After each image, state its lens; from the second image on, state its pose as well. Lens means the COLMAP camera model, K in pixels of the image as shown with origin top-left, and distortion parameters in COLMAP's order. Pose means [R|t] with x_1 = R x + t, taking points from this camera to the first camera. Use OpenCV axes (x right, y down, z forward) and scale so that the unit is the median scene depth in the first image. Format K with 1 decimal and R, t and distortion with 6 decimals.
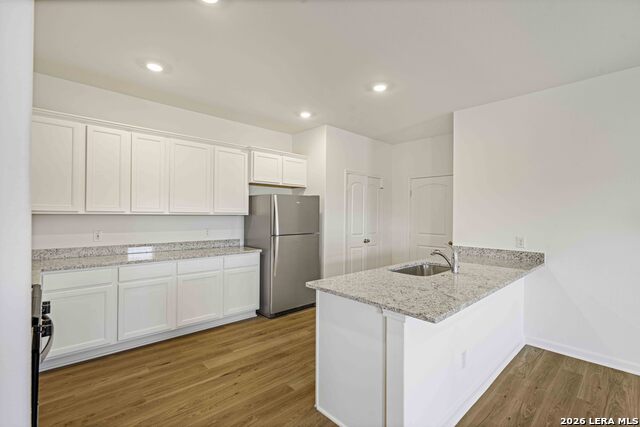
lens RADIAL K [[291.9, 0, 321.9], [0, 291.9, 213.2], [0, 0, 1]] dist [-0.001502, 0.000086]
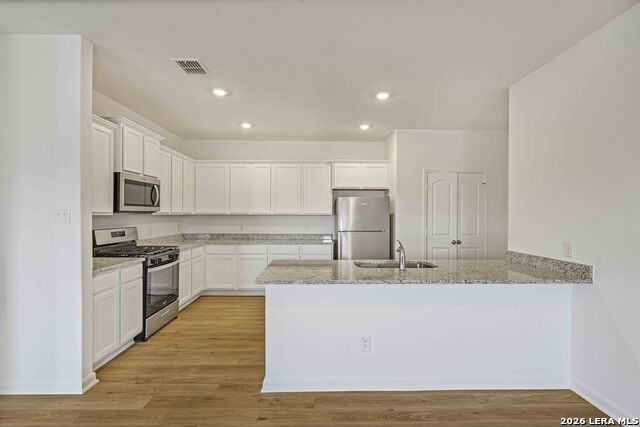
lens RADIAL K [[293.9, 0, 321.0], [0, 293.9, 214.2], [0, 0, 1]] dist [-0.002234, -0.000302]
pose [[0.741690, -0.007459, -0.670702, 0.650481], [0.006786, 0.999970, -0.003616, 0.008975], [0.670709, -0.001869, 0.741718, 0.035820]]
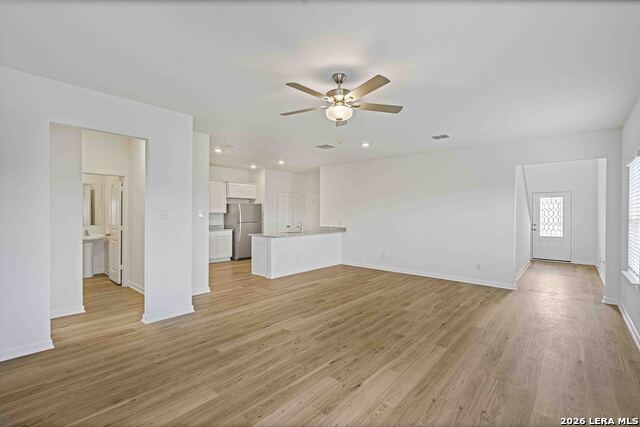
lens RADIAL K [[291.9, 0, 321.9], [0, 291.9, 213.2], [0, 0, 1]] dist [-0.001502, 0.000086]
pose [[0.994440, -0.004571, 0.105202, 0.240797], [0.003967, 0.999974, 0.005946, -0.004125], [-0.105227, -0.005495, 0.994433, -1.324813]]
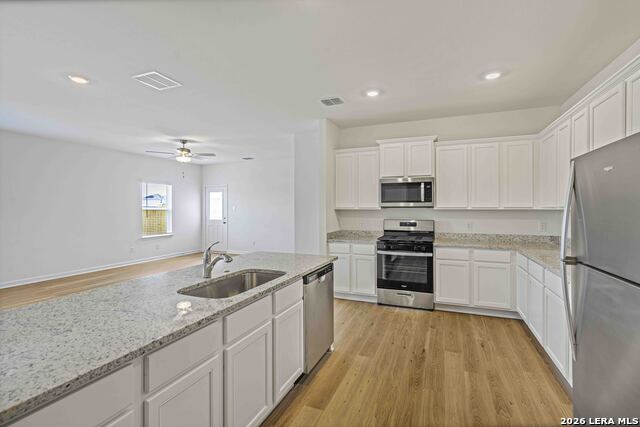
lens RADIAL K [[299.6, 0, 322.5], [0, 299.6, 211.3], [0, 0, 1]] dist [-0.000695, 0.000412]
pose [[-0.910046, -0.006085, -0.414462, 0.359375], [-0.008092, 0.999962, 0.003087, 0.010014], [0.414427, 0.006163, -0.910062, 1.329288]]
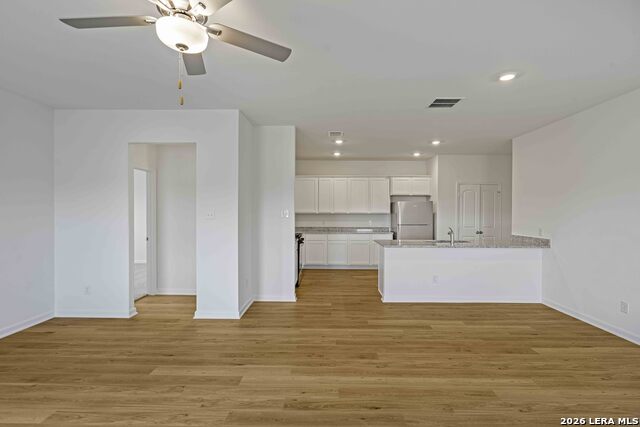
lens RADIAL K [[303.7, 0, 322.2], [0, 303.7, 213.6], [0, 0, 1]] dist [-0.001610, 0.000101]
pose [[0.719110, -0.004575, -0.694882, 0.856424], [0.006379, 0.999980, 0.000017, 0.003904], [0.694867, -0.004445, 0.719124, -0.719110]]
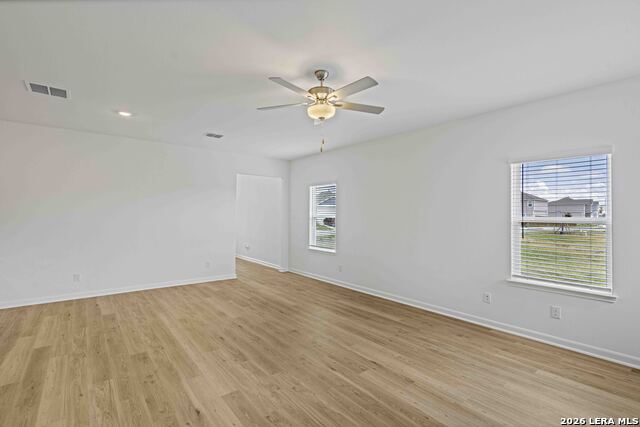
lens RADIAL K [[299.6, 0, 322.5], [0, 299.6, 211.3], [0, 0, 1]] dist [-0.000695, 0.000412]
pose [[0.070996, 0.002652, 0.997473, -0.418539], [-0.010940, 0.999938, -0.001880, -0.009363], [-0.997417, -0.010779, 0.071021, -0.590470]]
